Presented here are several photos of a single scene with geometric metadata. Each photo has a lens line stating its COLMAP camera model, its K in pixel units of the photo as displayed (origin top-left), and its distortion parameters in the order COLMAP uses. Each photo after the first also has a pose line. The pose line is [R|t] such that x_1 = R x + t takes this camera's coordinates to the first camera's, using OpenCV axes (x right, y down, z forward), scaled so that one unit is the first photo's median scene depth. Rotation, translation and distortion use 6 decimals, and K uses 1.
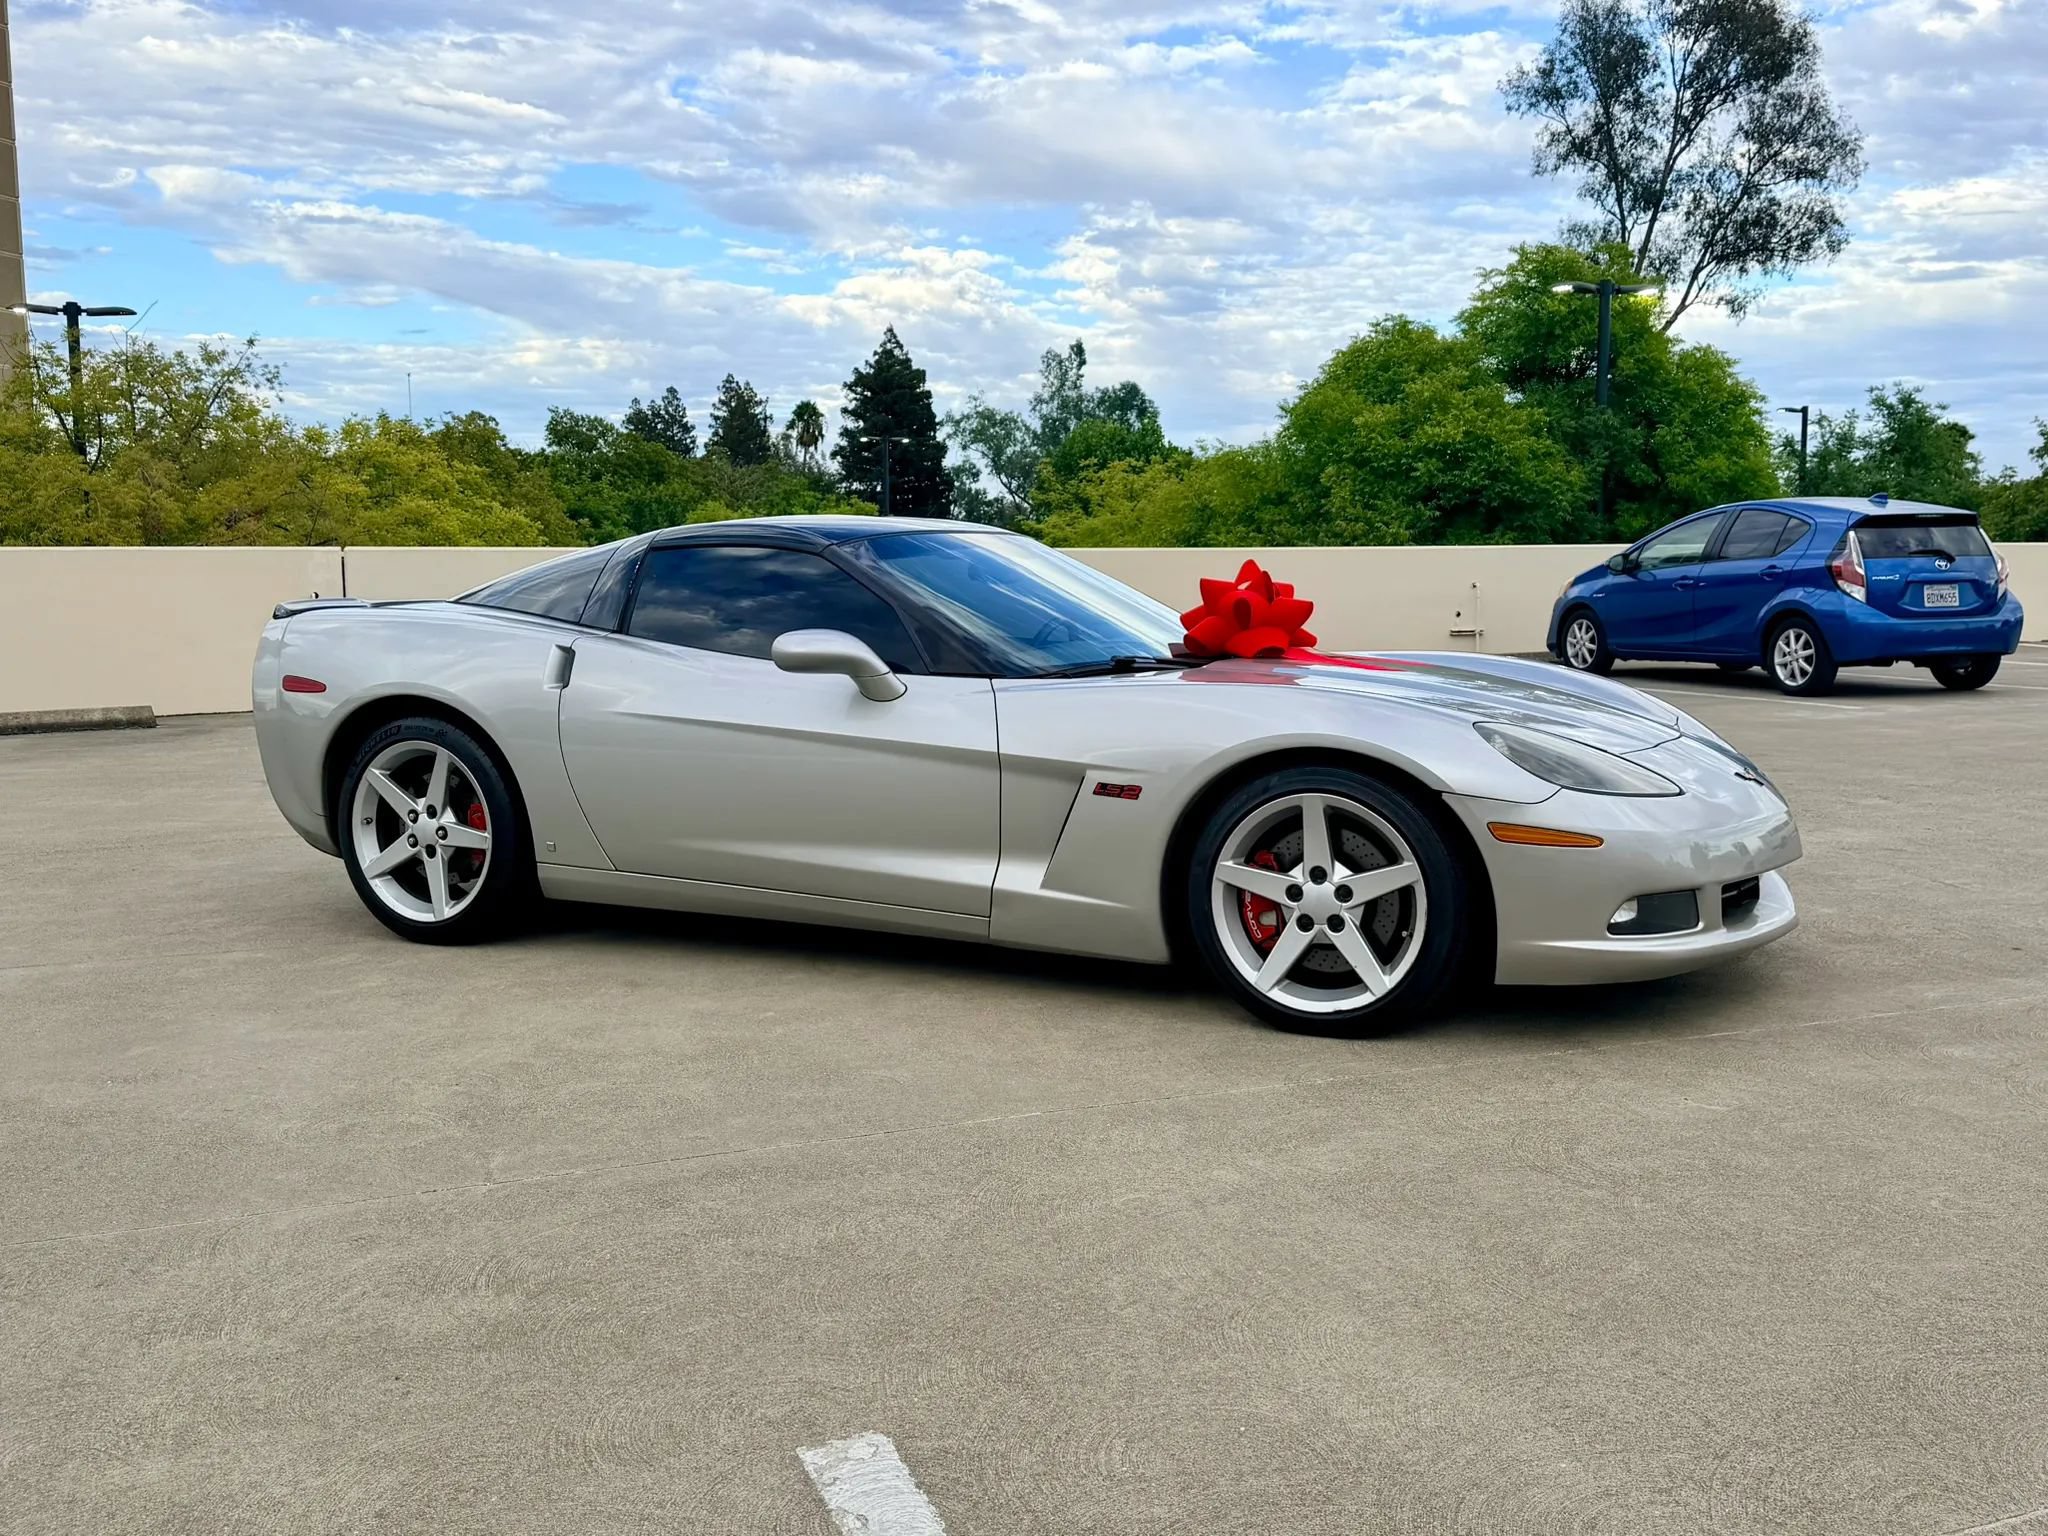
lens RADIAL K [[1849.8, 0, 1024.8], [0, 1849.8, 772.0], [0, 0, 1]] dist [0.193277, -0.396099]
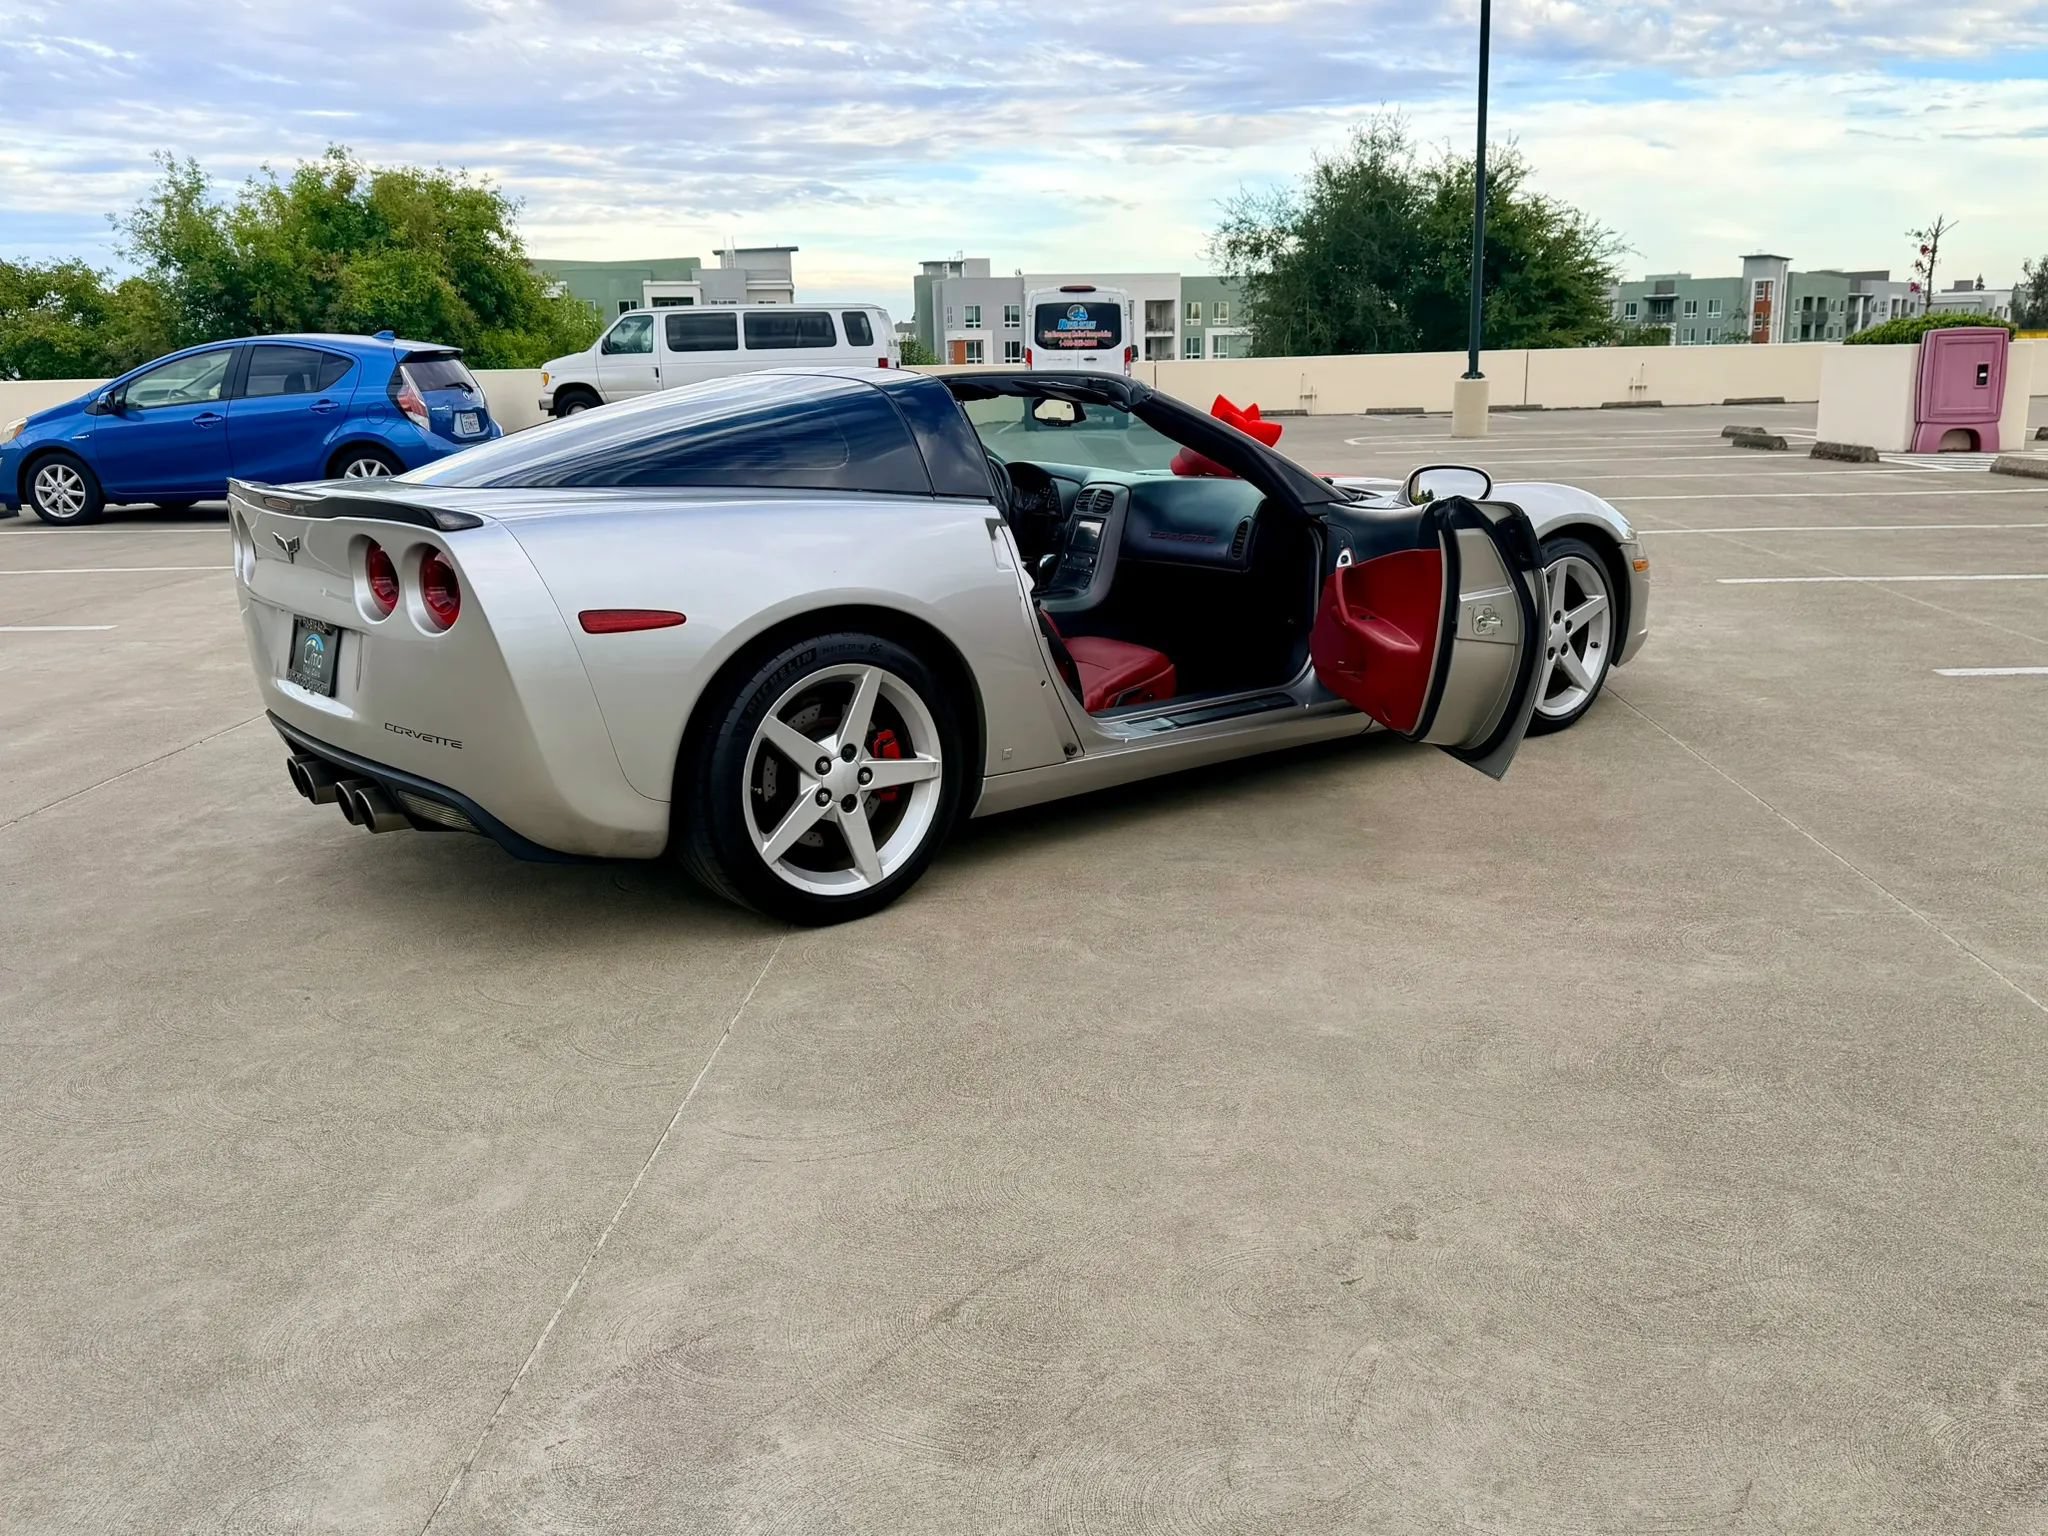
lens RADIAL K [[1715.7, 0, 1028.3], [0, 1715.7, 768.0], [0, 0, 1]] dist [0.156569, -0.300455]
pose [[0.404449, -0.215283, 0.888861, -0.203125], [0.125168, 0.975784, 0.179382, -0.020113], [-0.905955, 0.038706, 0.421601, 0.140290]]
